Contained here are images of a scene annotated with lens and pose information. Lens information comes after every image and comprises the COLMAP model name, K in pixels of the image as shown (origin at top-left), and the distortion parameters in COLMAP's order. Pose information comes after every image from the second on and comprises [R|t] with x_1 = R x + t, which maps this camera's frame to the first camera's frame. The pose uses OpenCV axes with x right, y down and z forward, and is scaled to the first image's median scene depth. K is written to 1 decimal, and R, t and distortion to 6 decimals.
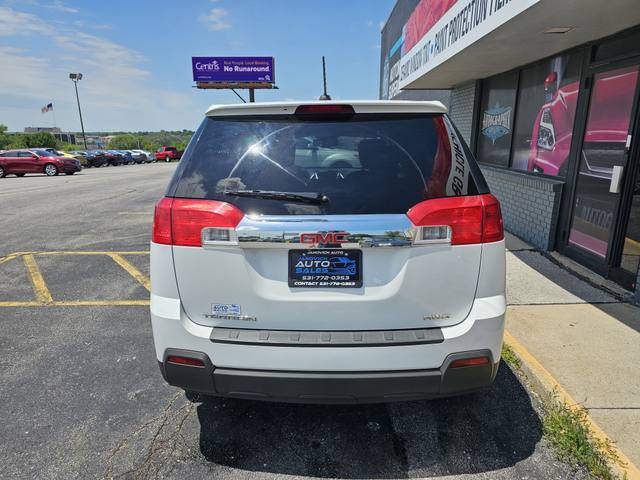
lens RADIAL K [[433.5, 0, 312.8], [0, 433.5, 246.2], [0, 0, 1]] dist [0.045348, -0.046641]
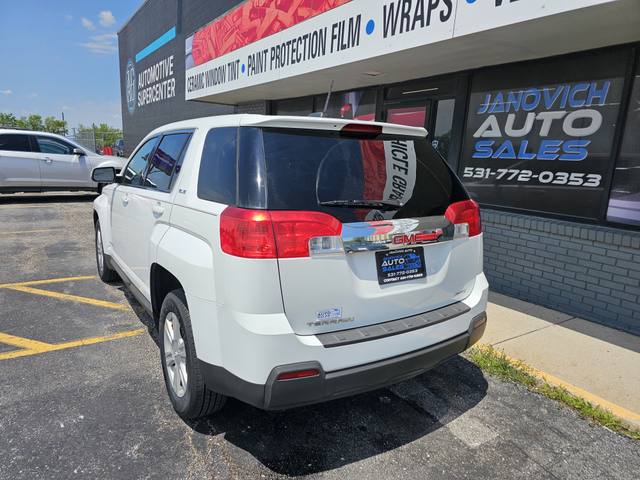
lens RADIAL K [[433.5, 0, 314.5], [0, 433.5, 244.5], [0, 0, 1]] dist [0.045348, -0.046641]
pose [[0.819986, -0.080530, 0.566691, -0.261302], [0.095428, 0.995431, 0.003374, -0.009418], [-0.564373, 0.051311, 0.823924, 0.050541]]
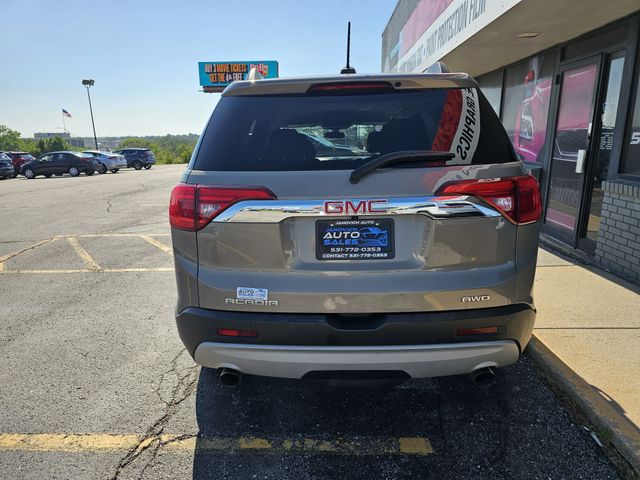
lens RADIAL K [[433.5, 0, 308.0], [0, 433.5, 239.1], [0, 0, 1]] dist [0.045348, -0.046641]
pose [[0.999750, -0.008346, -0.020752, -0.005709], [0.007937, 0.999774, -0.019702, 0.052043], [0.020912, 0.019532, 0.999591, -0.126893]]
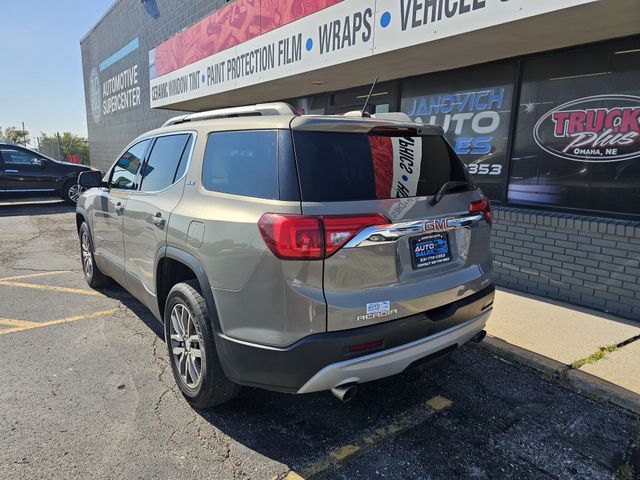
lens RADIAL K [[433.5, 0, 315.6], [0, 433.5, 240.5], [0, 0, 1]] dist [0.045348, -0.046641]
pose [[0.780058, -0.103618, 0.617067, -0.297941], [0.135591, 0.990752, -0.005040, 0.026350], [-0.610839, 0.087600, 0.786894, -0.069092]]
